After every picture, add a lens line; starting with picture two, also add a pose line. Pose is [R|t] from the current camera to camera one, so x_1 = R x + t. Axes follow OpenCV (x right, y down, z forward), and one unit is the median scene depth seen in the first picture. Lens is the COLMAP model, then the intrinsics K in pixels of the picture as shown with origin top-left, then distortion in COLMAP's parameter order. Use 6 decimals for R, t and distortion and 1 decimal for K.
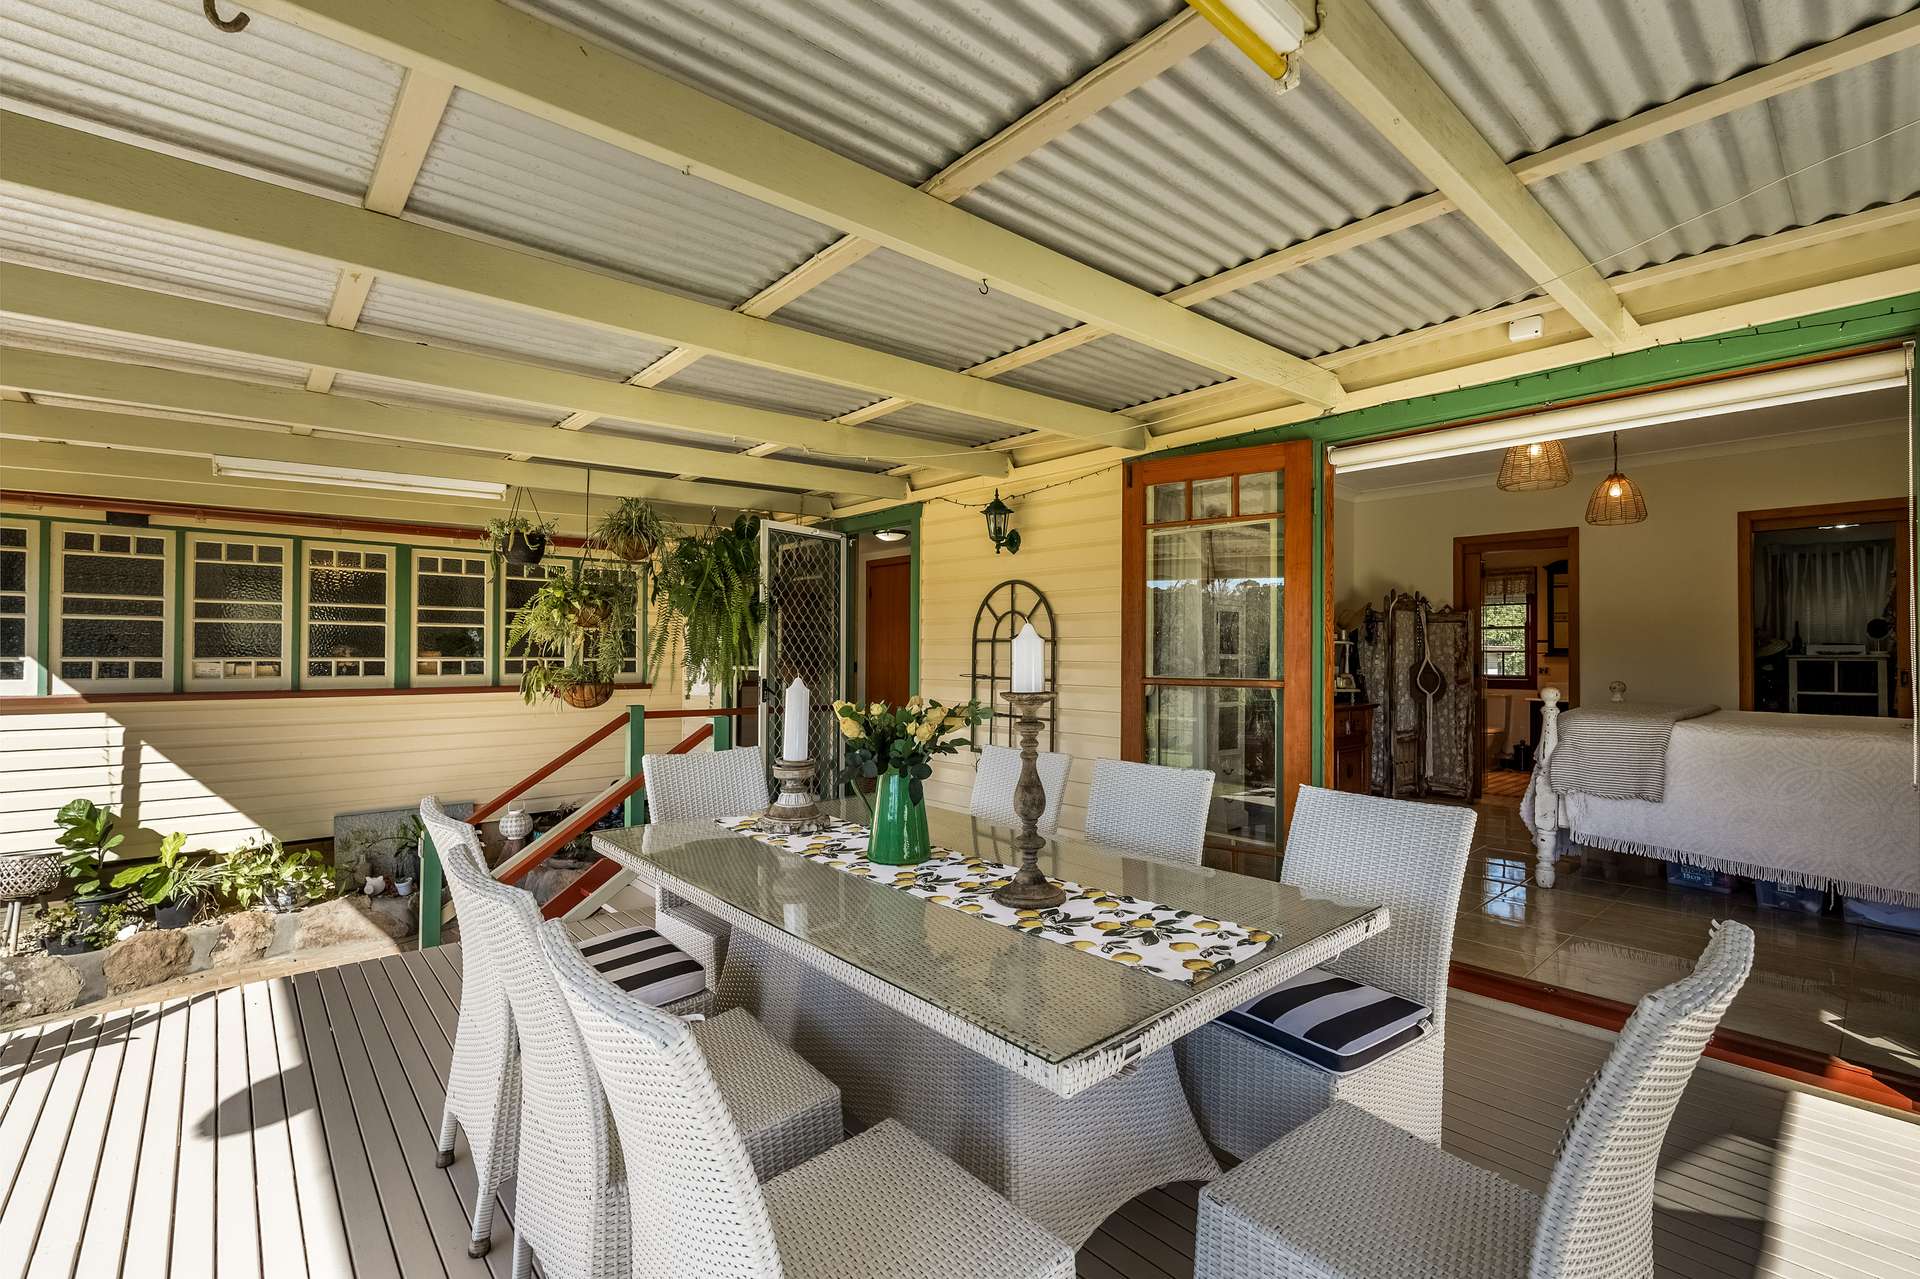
lens RADIAL K [[838.1, 0, 963.5], [0, 838.1, 643.8], [0, 0, 1]] dist [-0.003099, 0.000180]
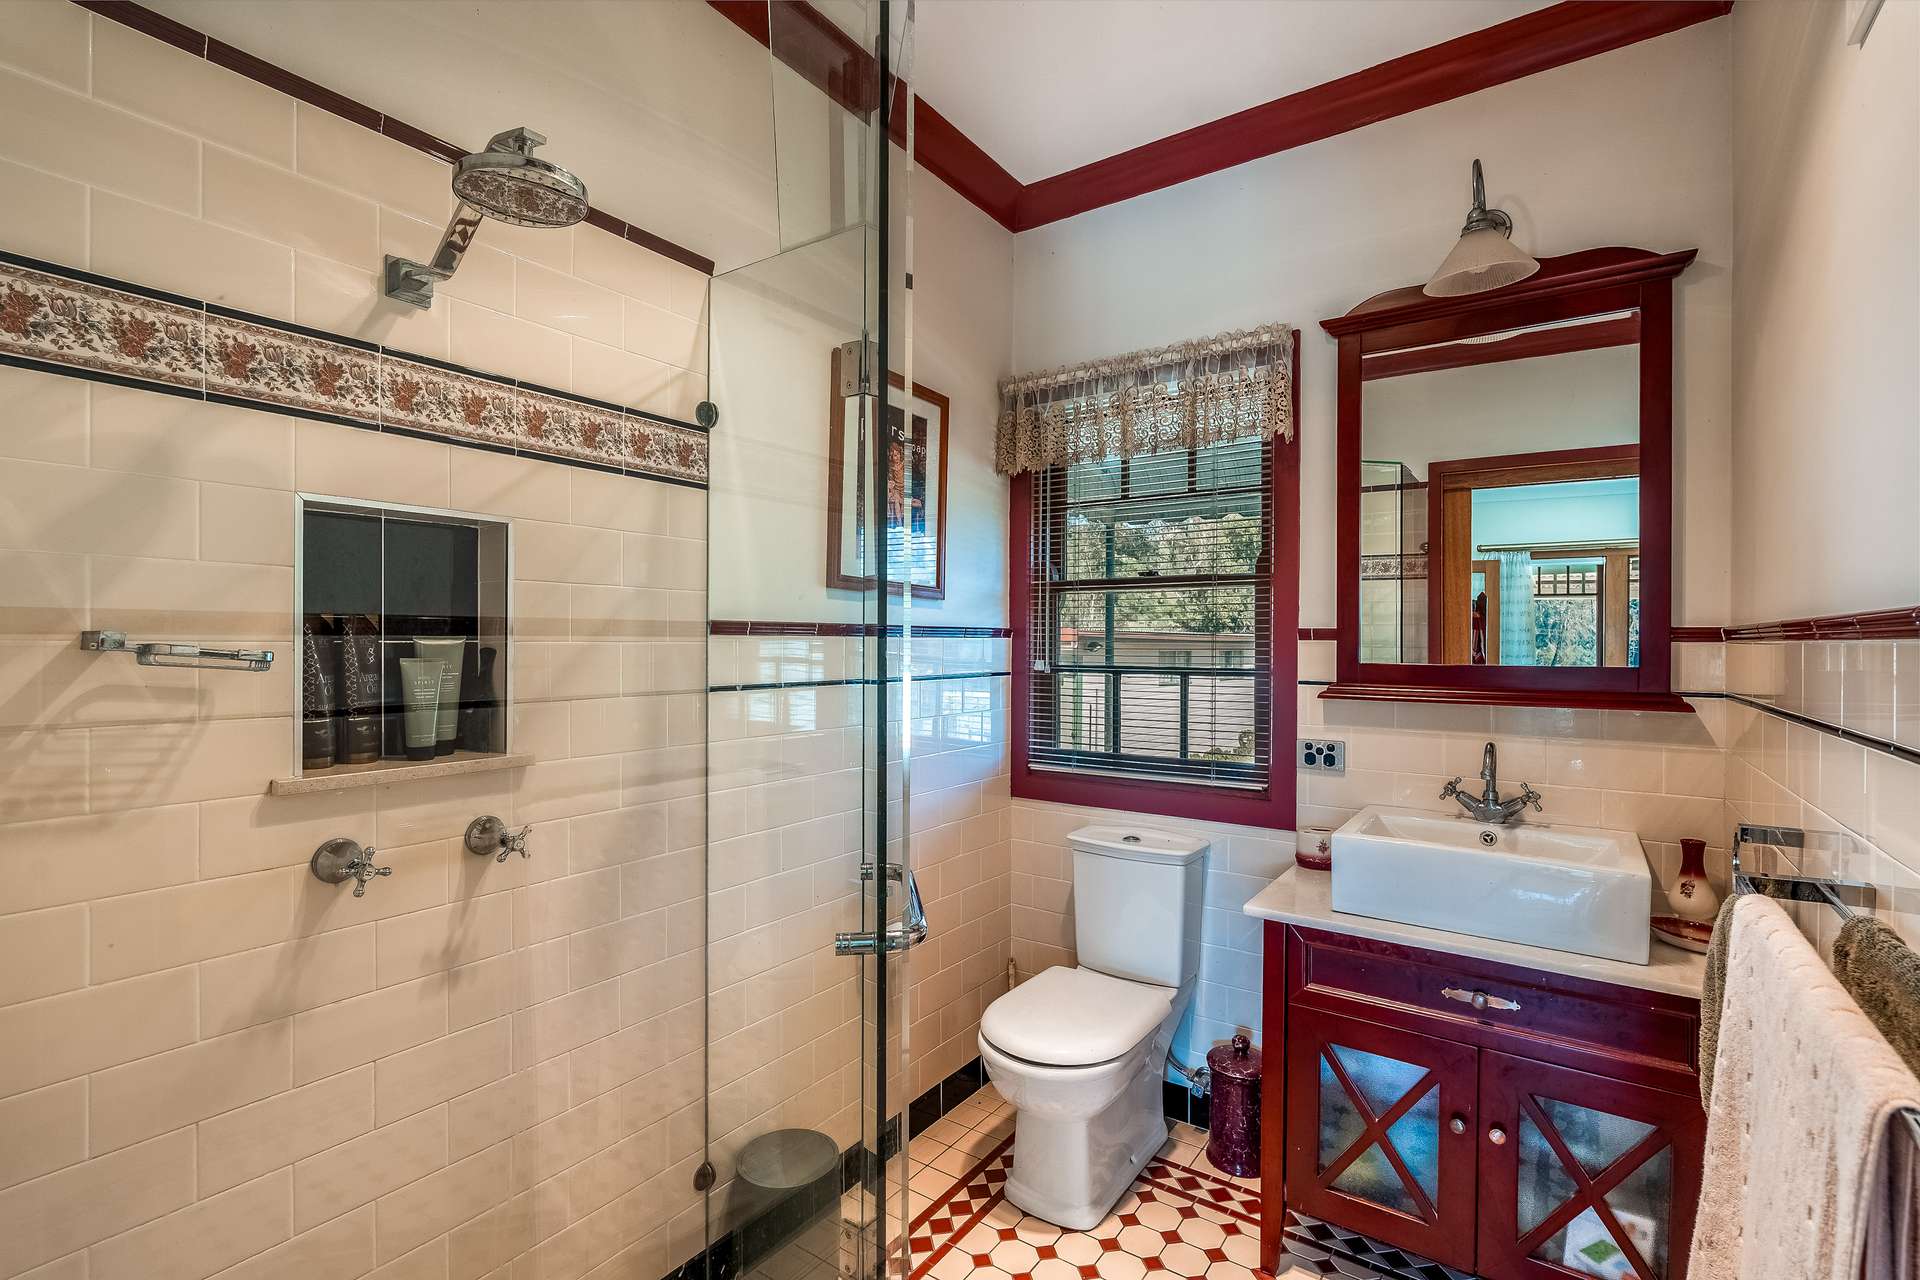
lens RADIAL K [[876.8, 0, 960.0], [0, 876.8, 640.0], [0, 0, 1]] dist [0.000688, 0.000066]
pose [[0.977018, 0.006134, 0.213067, 1.124092], [-0.010956, 0.999710, 0.021459, -0.012064], [-0.212873, -0.023300, 0.976802, 1.621858]]
